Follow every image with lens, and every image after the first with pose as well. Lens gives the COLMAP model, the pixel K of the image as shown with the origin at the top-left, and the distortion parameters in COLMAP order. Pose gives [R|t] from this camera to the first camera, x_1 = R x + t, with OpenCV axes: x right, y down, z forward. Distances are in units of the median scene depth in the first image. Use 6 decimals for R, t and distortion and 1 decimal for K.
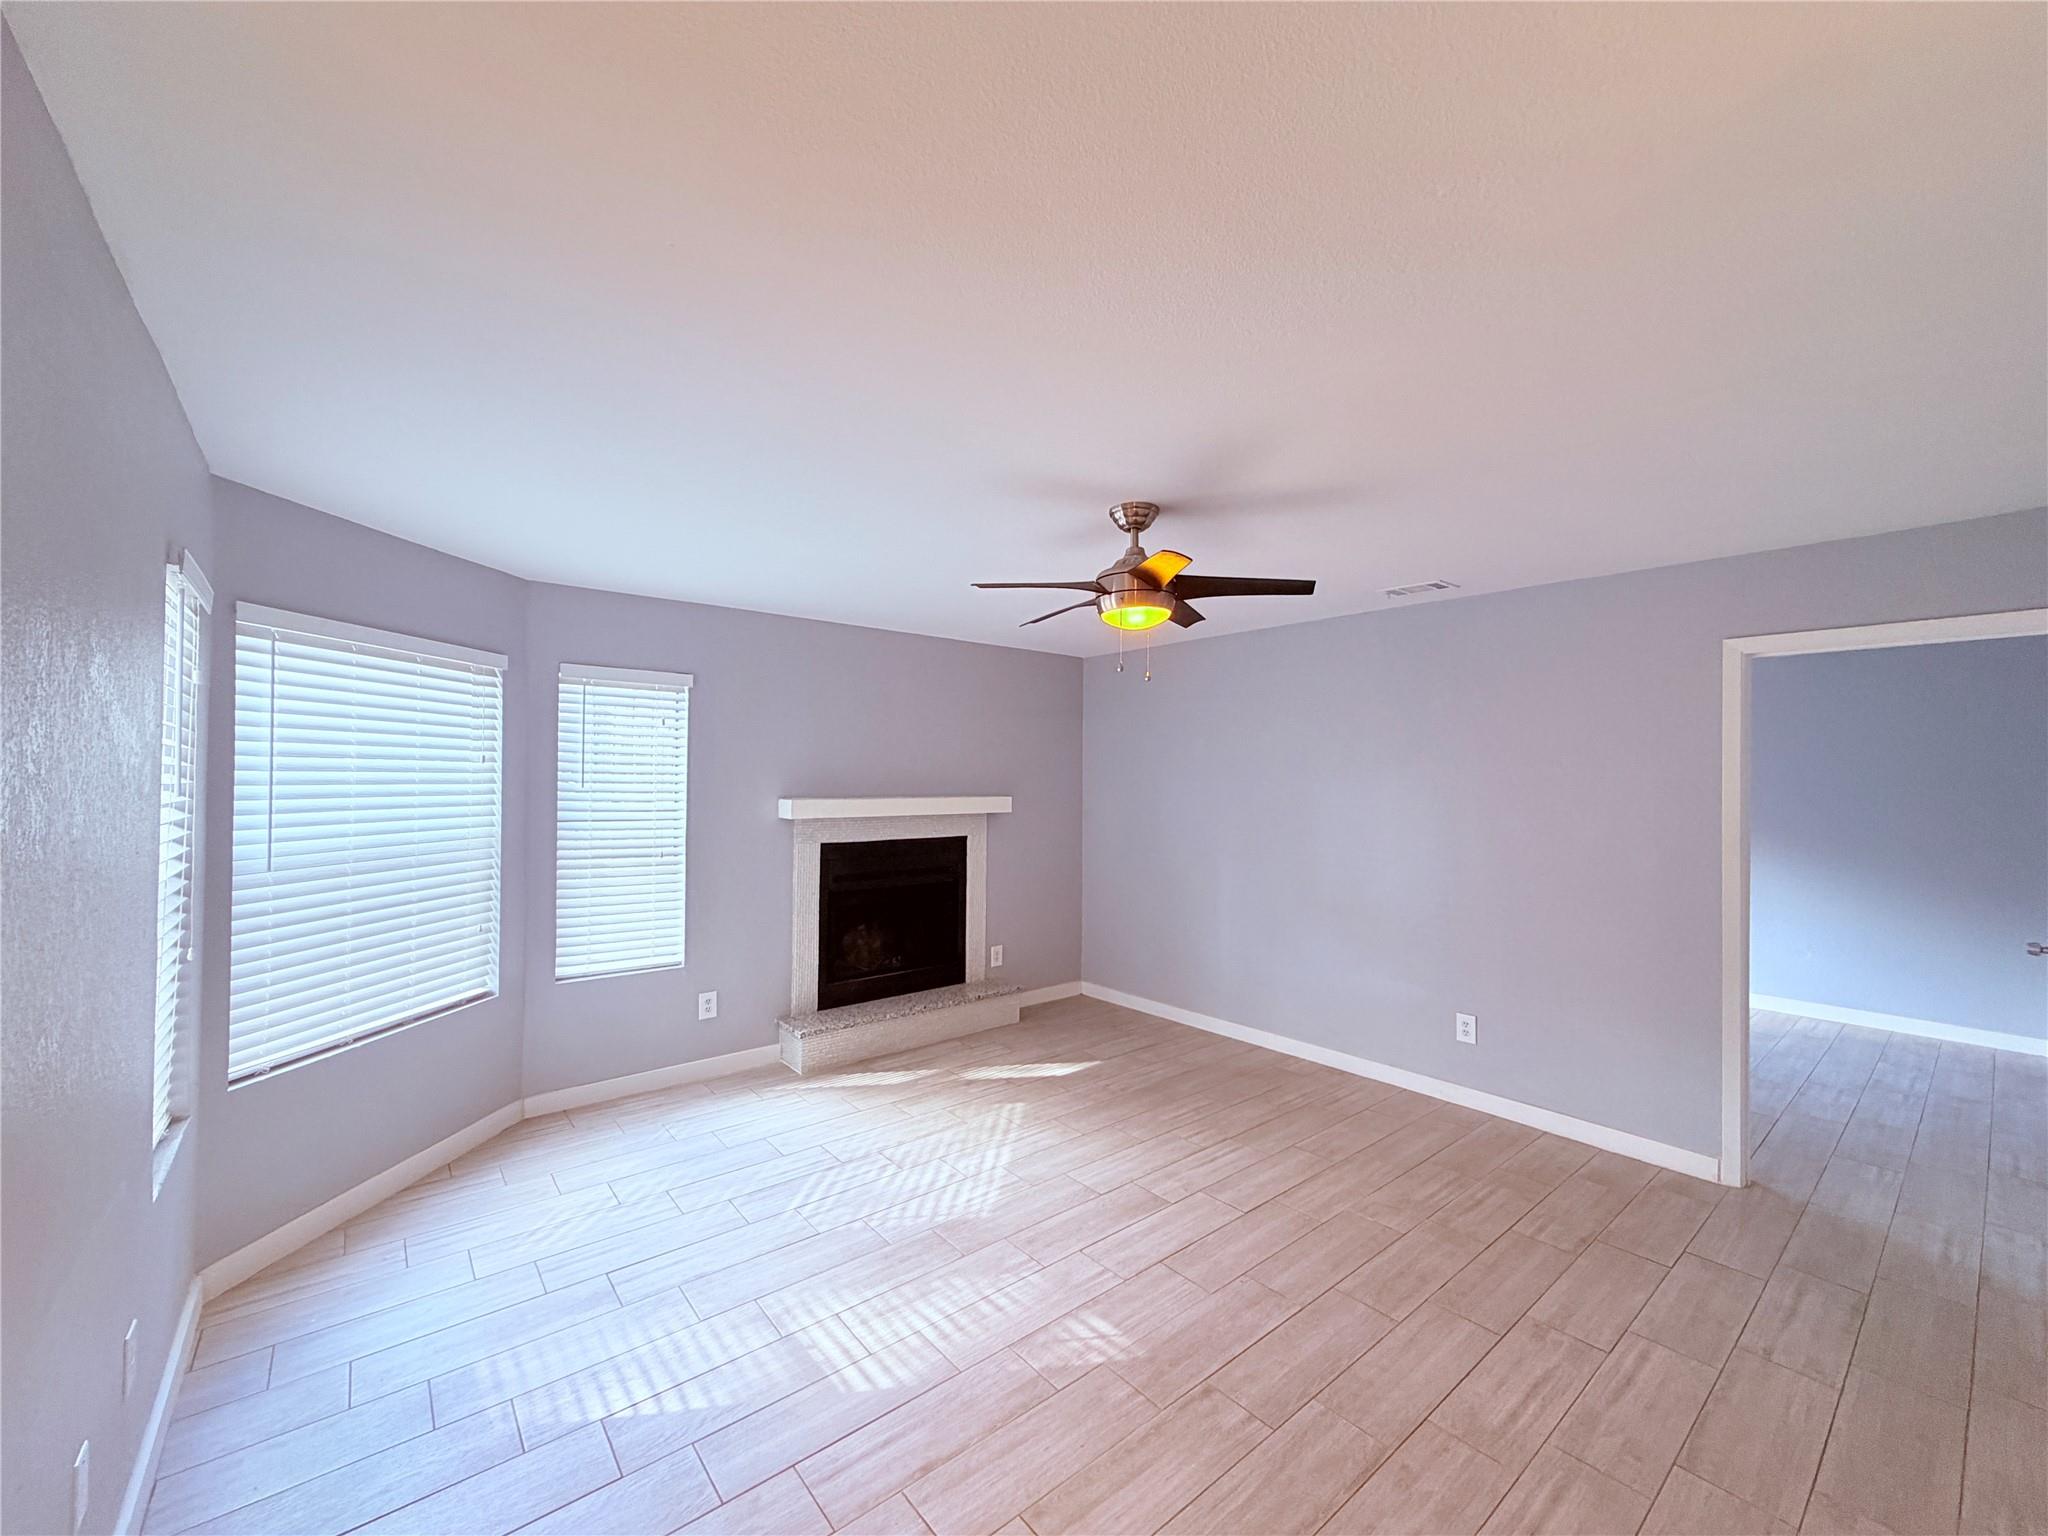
lens RADIAL K [[818.1, 0, 1020.1], [0, 818.1, 768.5], [0, 0, 1]] dist [0.000610, -0.000290]
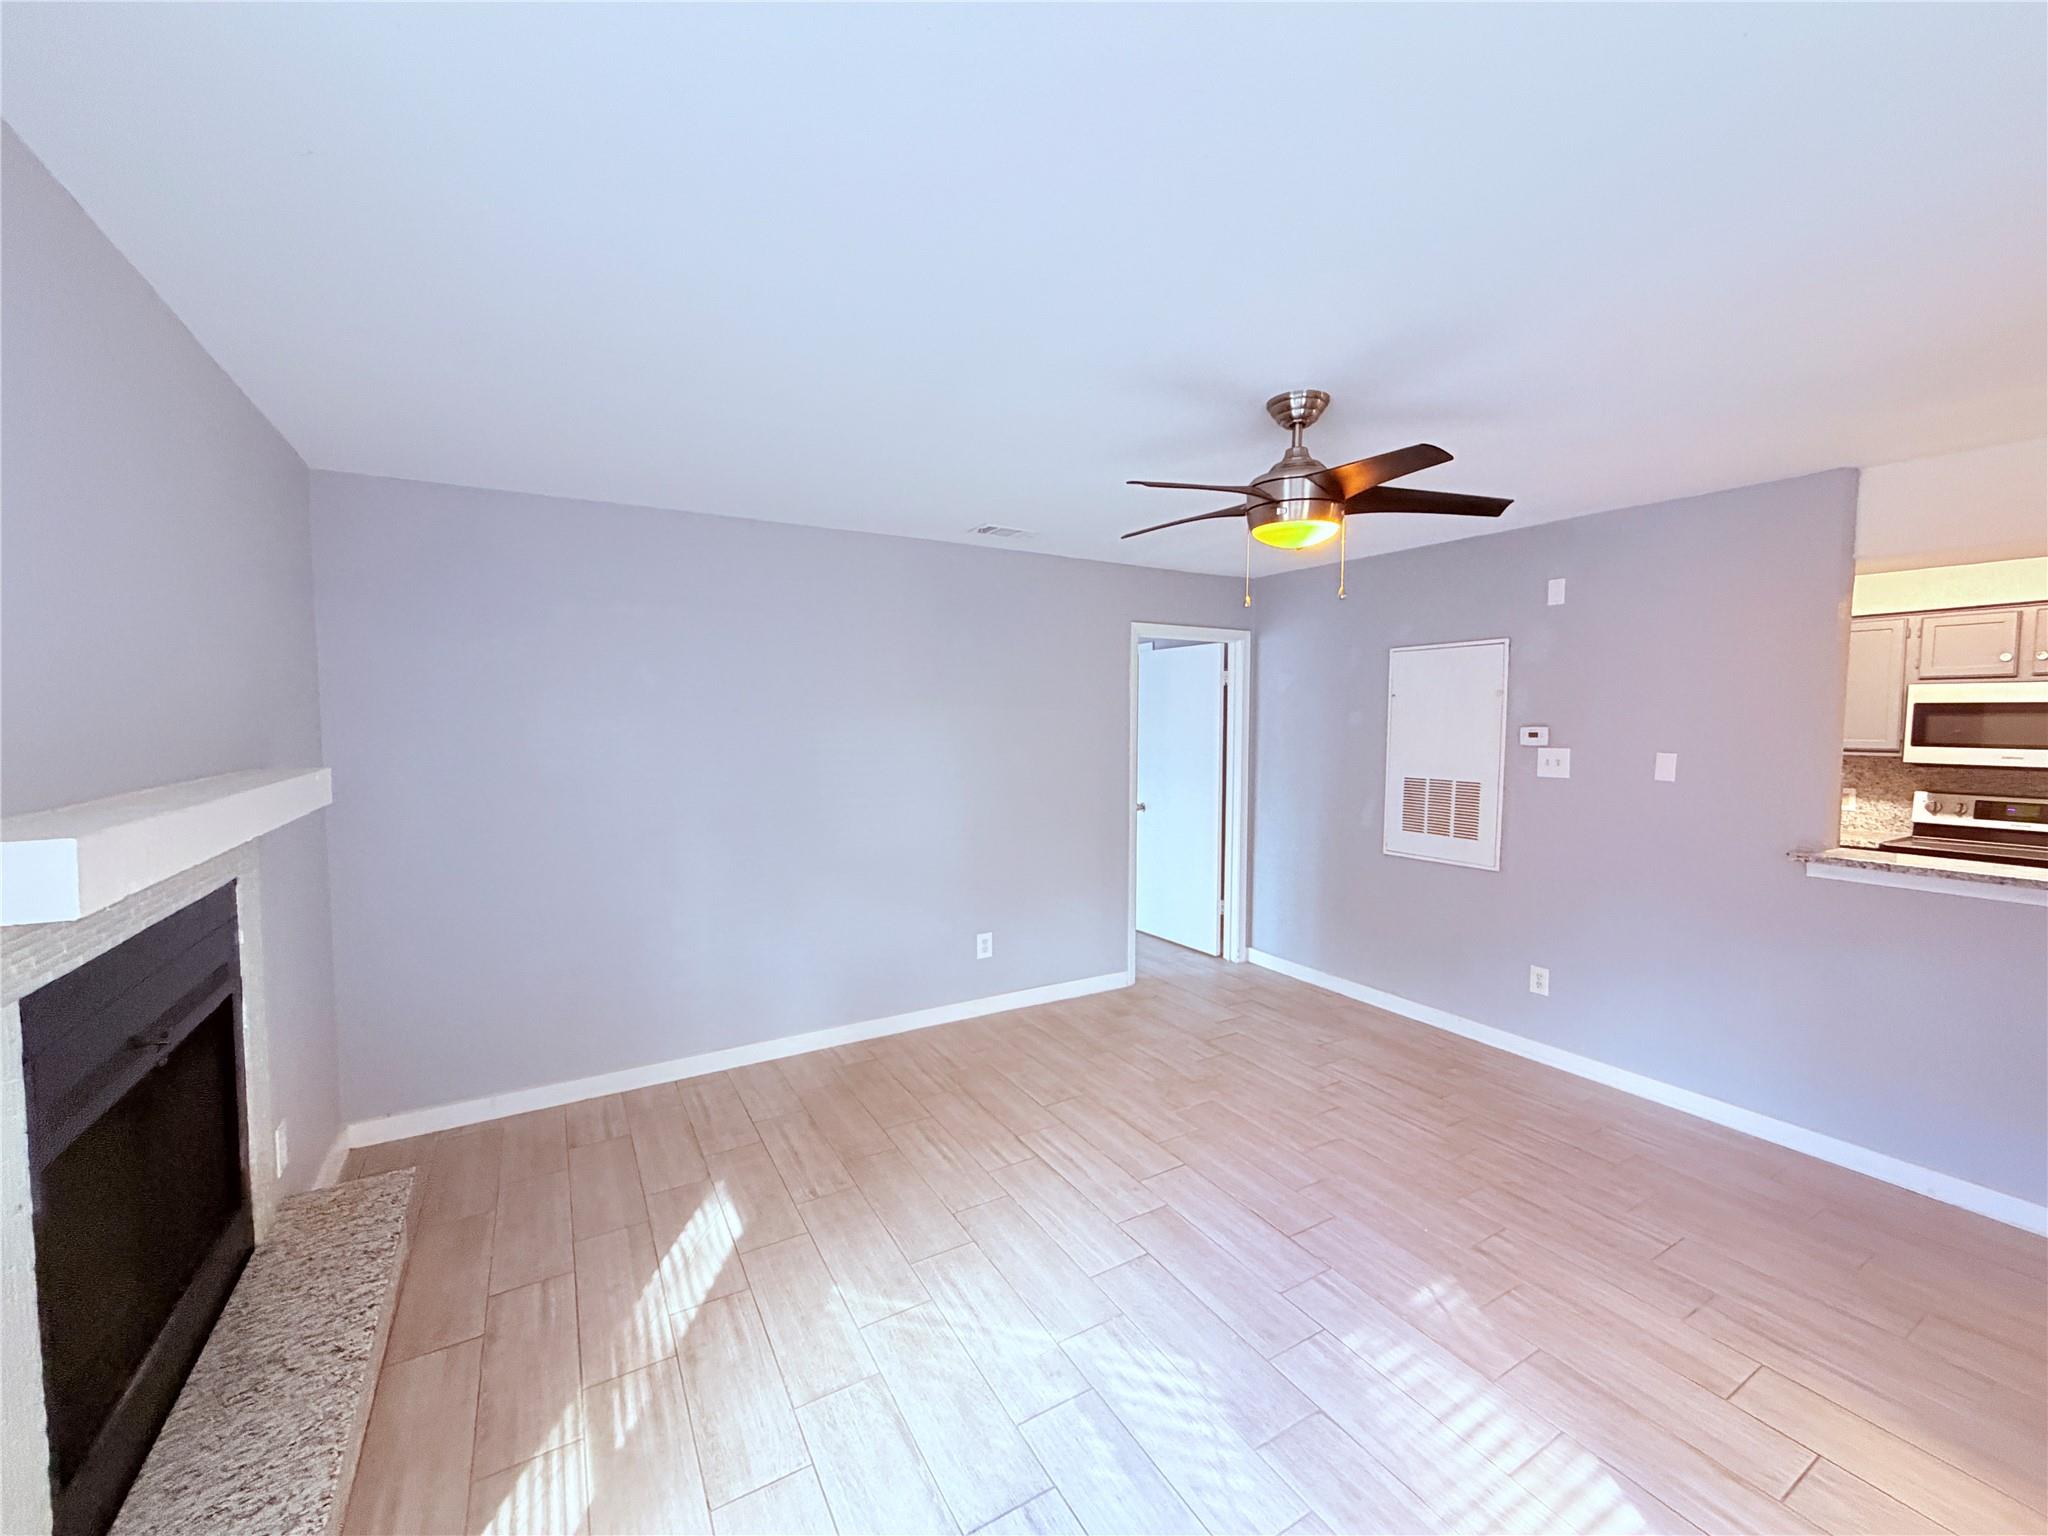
lens RADIAL K [[819.7, 0, 1020.3], [0, 819.7, 768.0], [0, 0, 1]] dist [-0.001085, 0.000232]
pose [[0.158028, -0.069025, 0.985019, -0.515558], [-0.011032, 0.997368, 0.071661, -0.000140], [-0.987373, -0.022191, 0.156850, 0.782963]]
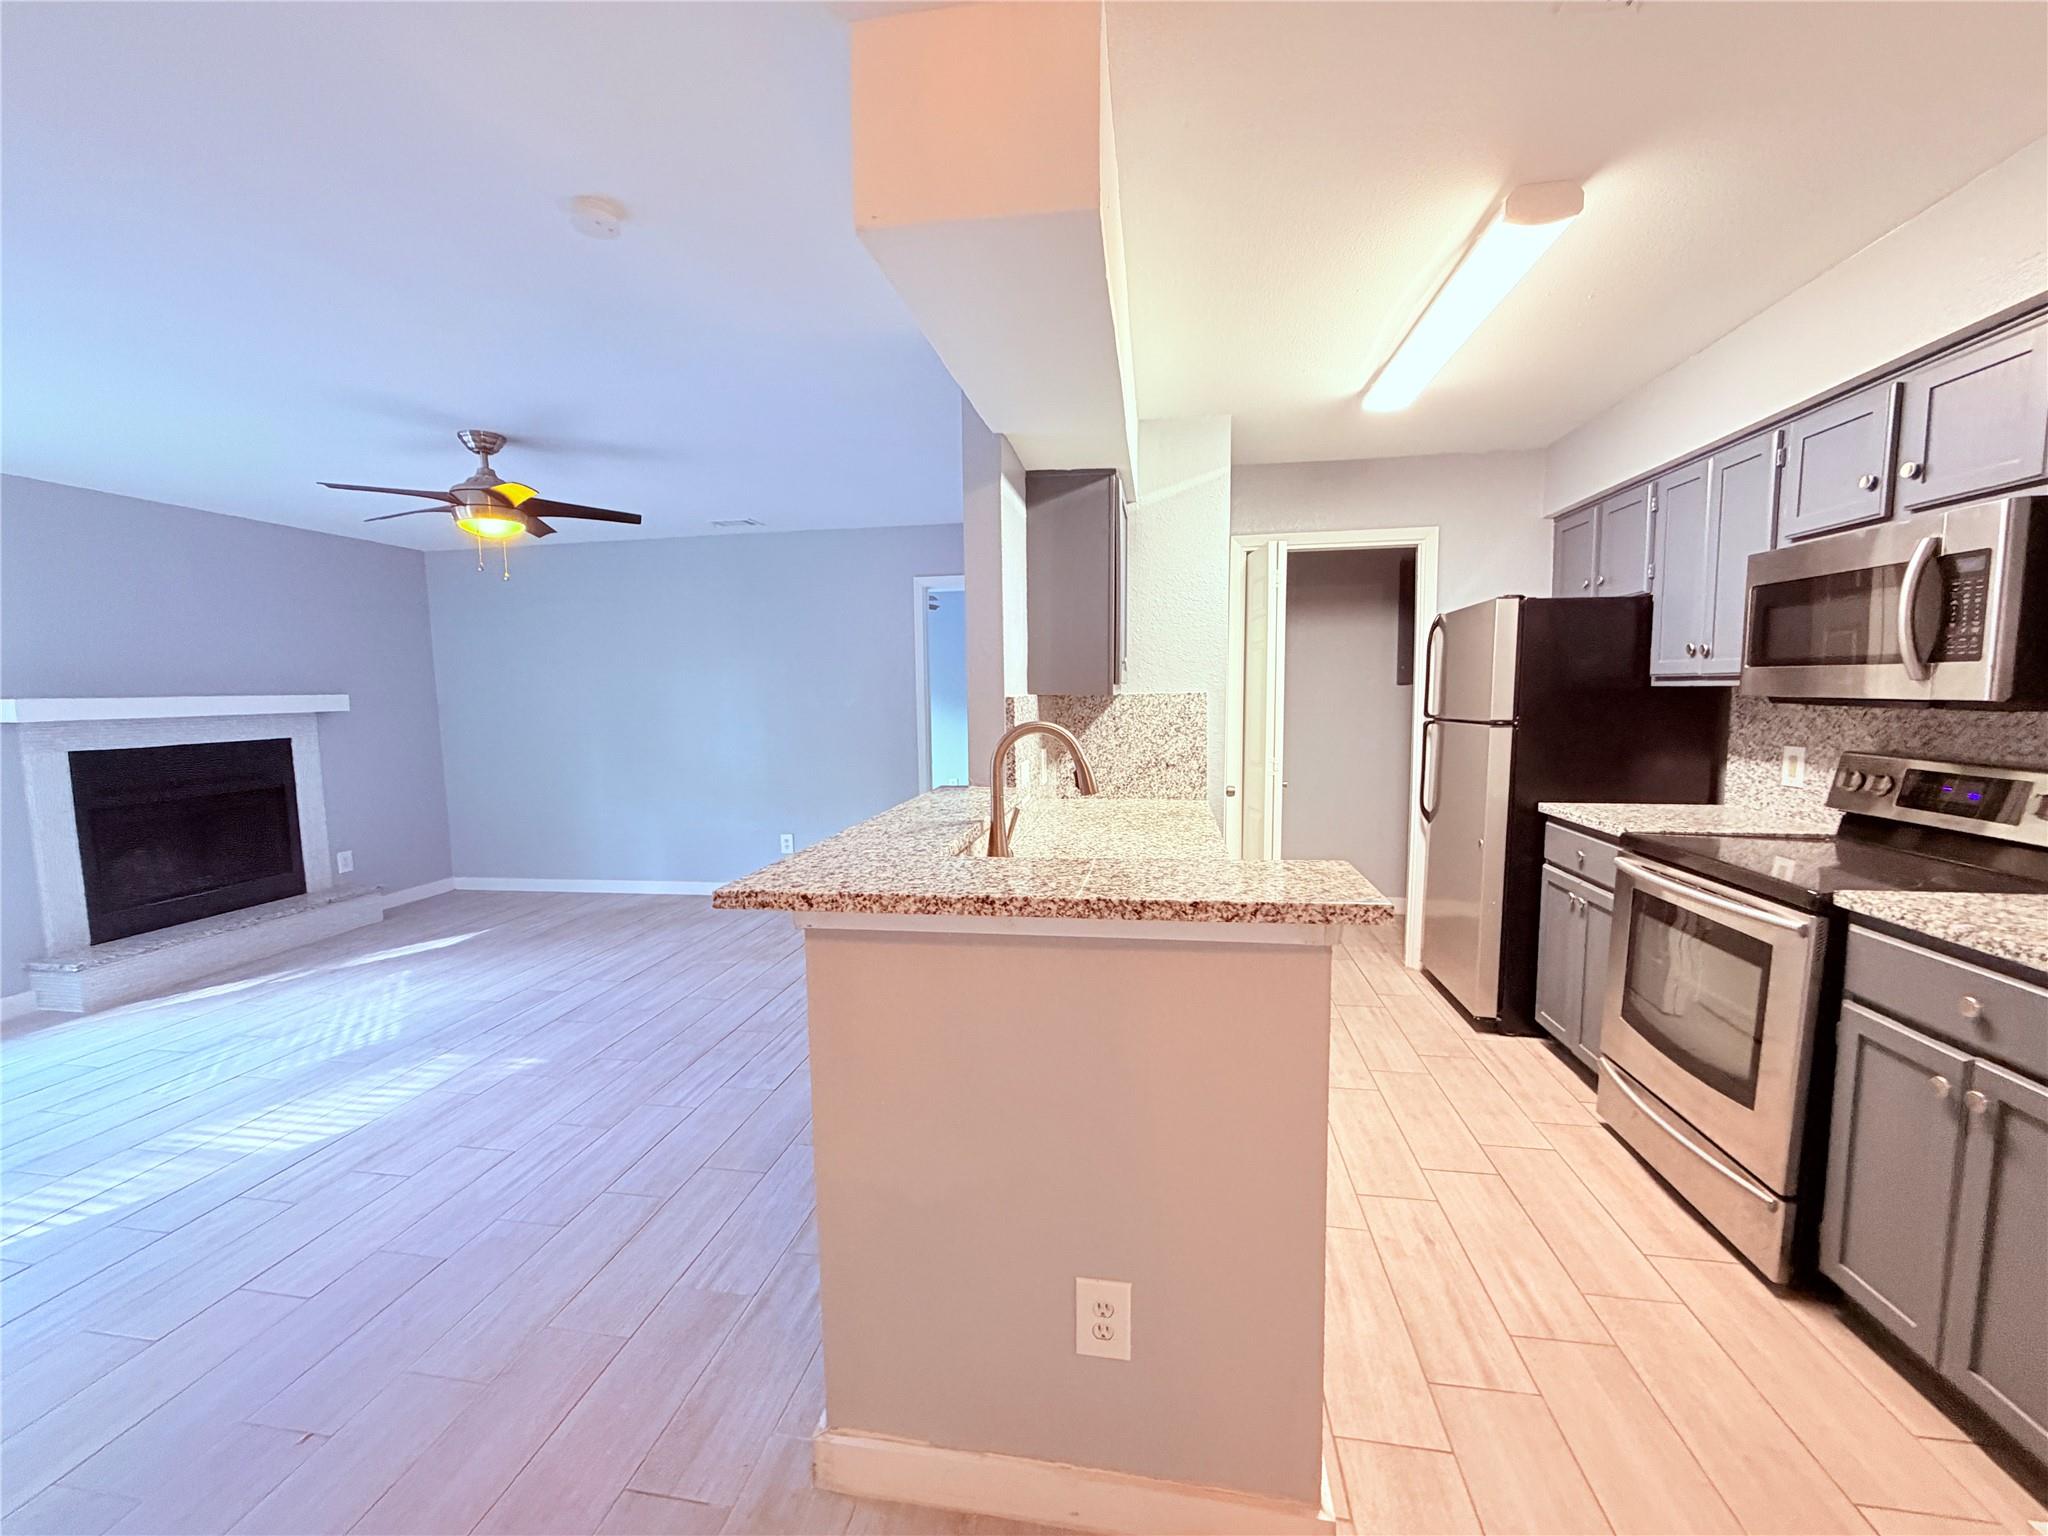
lens RADIAL K [[818.1, 0, 1020.1], [0, 818.1, 768.5], [0, 0, 1]] dist [0.000610, -0.000290]
pose [[0.757248, -0.084885, 0.647588, -0.057732], [0.015710, 0.993599, 0.111870, 0.034942], [-0.652939, -0.074540, 0.753734, -0.325080]]
